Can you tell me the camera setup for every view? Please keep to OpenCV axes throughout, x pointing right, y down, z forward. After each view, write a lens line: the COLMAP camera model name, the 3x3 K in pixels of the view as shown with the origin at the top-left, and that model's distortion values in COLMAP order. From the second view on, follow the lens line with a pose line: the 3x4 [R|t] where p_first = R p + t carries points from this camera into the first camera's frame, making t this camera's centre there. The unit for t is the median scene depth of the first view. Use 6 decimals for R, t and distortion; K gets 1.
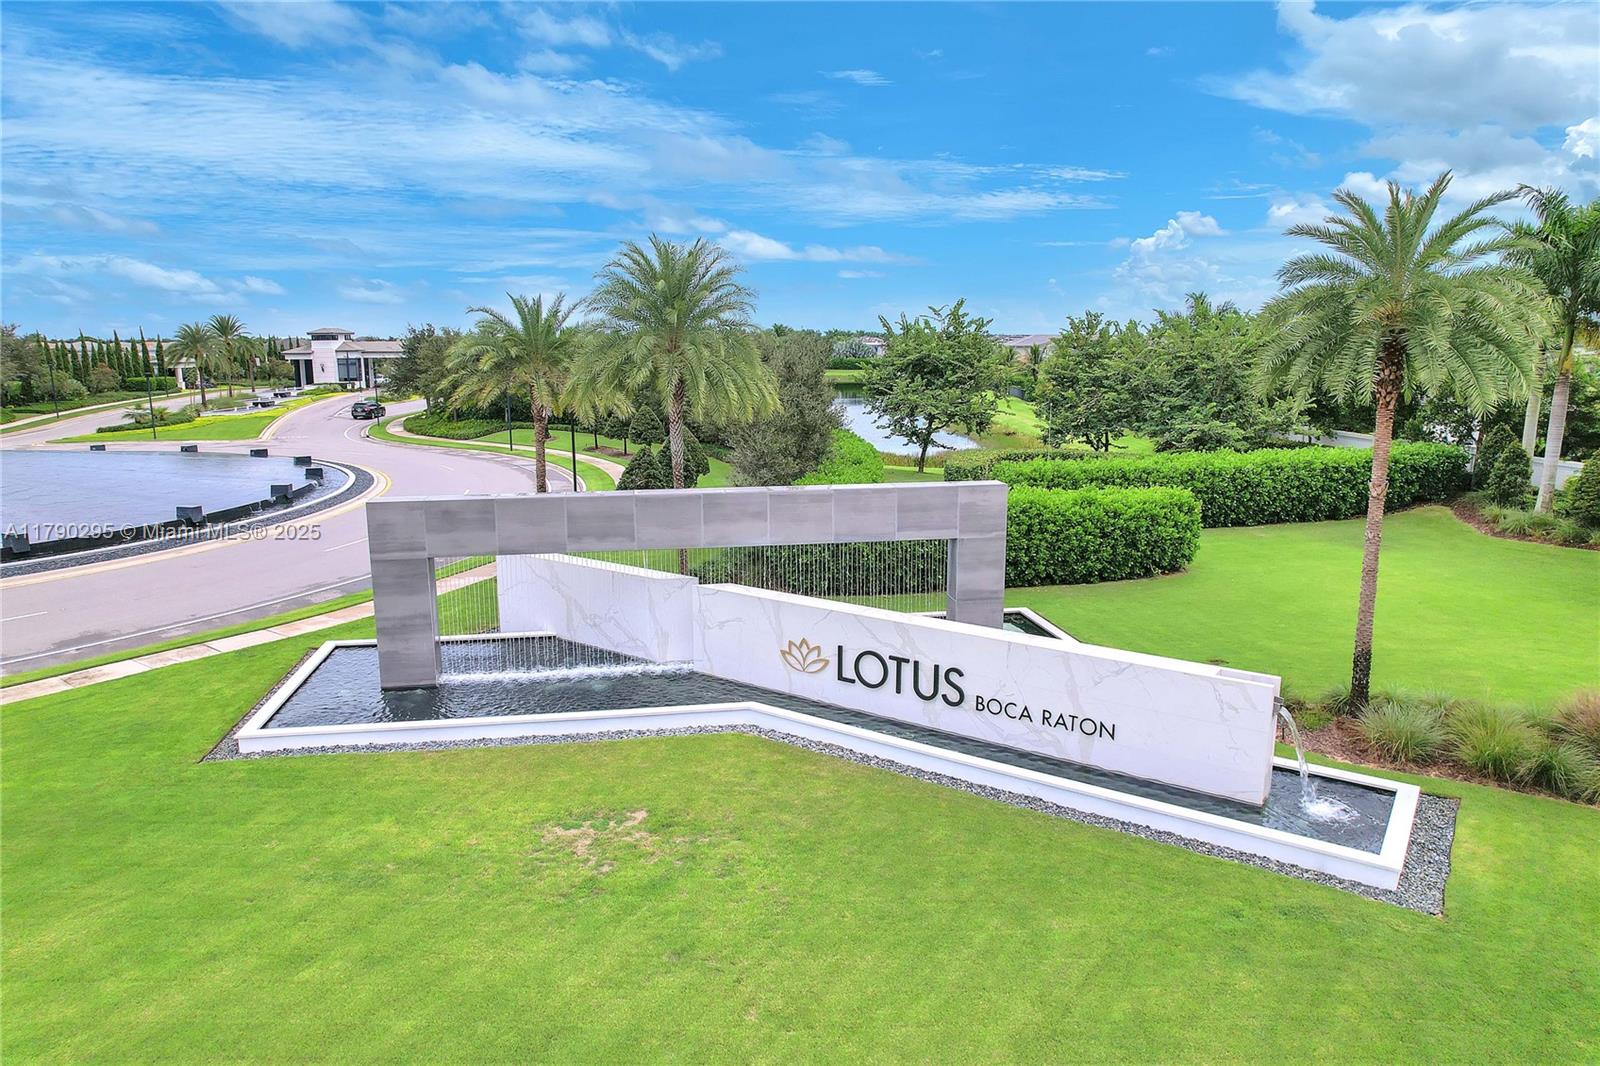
lens RADIAL K [[1016.5, 0, 800.0], [0, 1016.5, 533.0], [0, 0, 1]] dist [-0.069434, 0.066422]
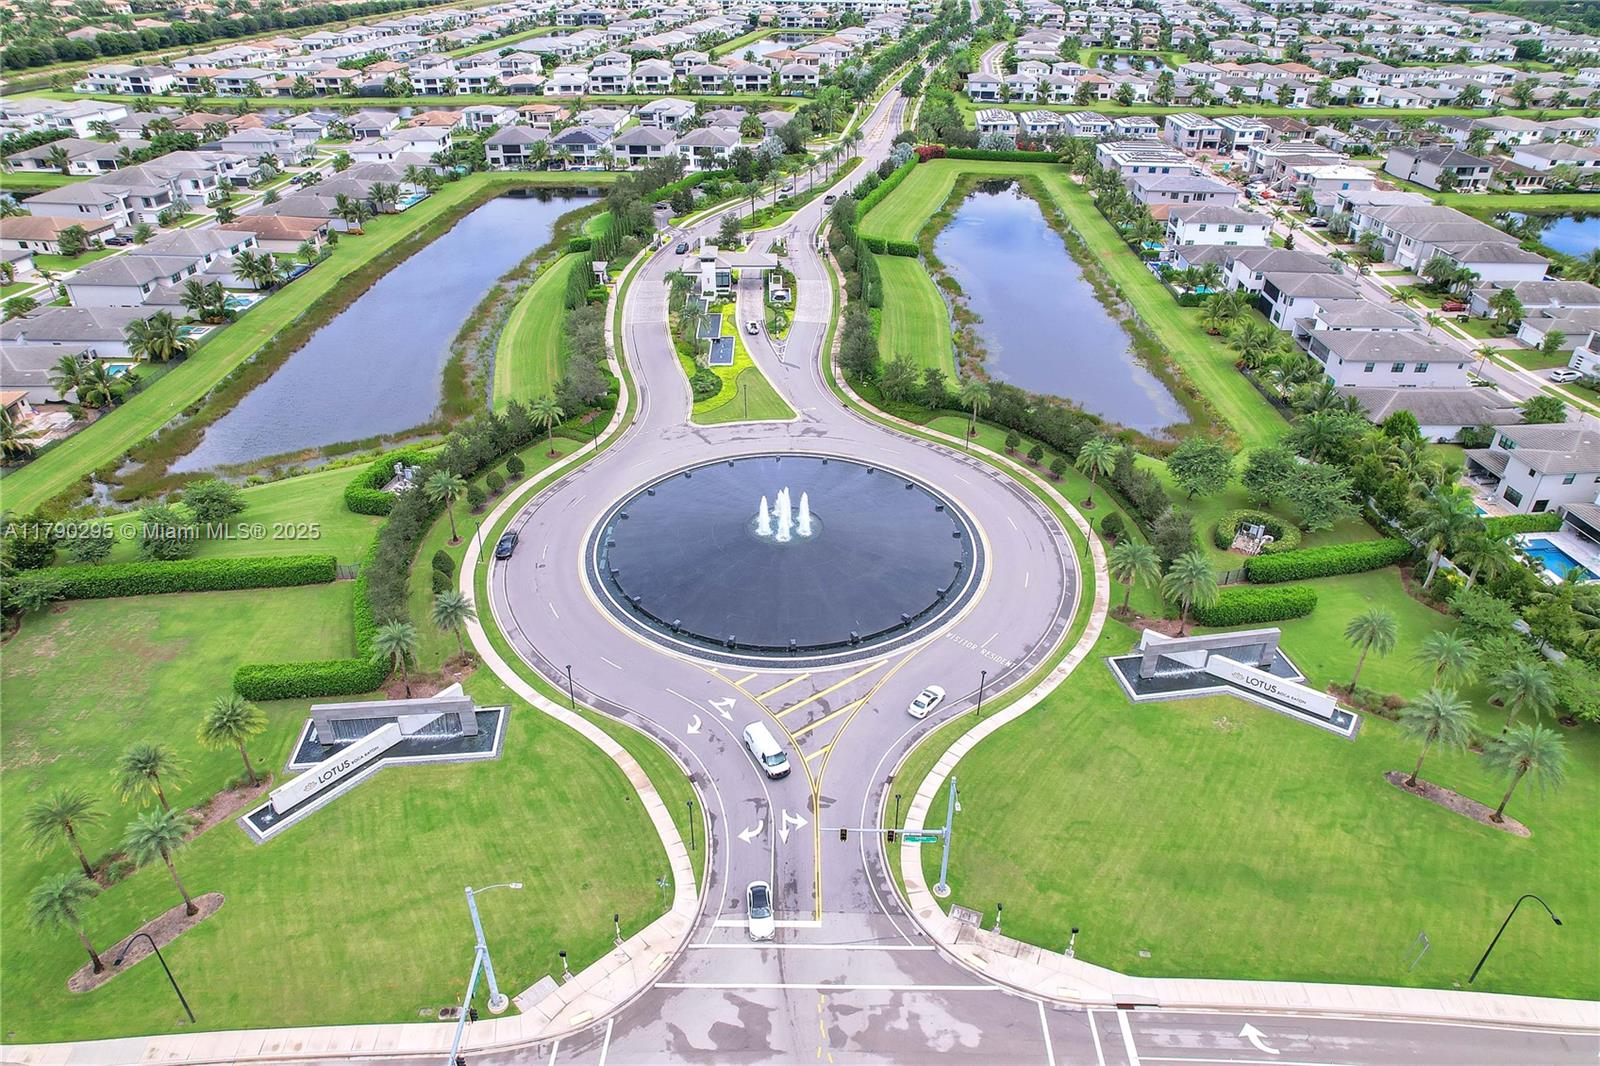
lens RADIAL K [[1003.4, 0, 800.0], [0, 1003.4, 533.0], [0, 0, 1]] dist [-0.077746, 0.068663]
pose [[0.999929, 0.009956, -0.006604, -2.188385], [-0.006894, 0.932287, 0.361653, -2.342498], [0.009757, -0.361582, 0.932289, -3.369730]]
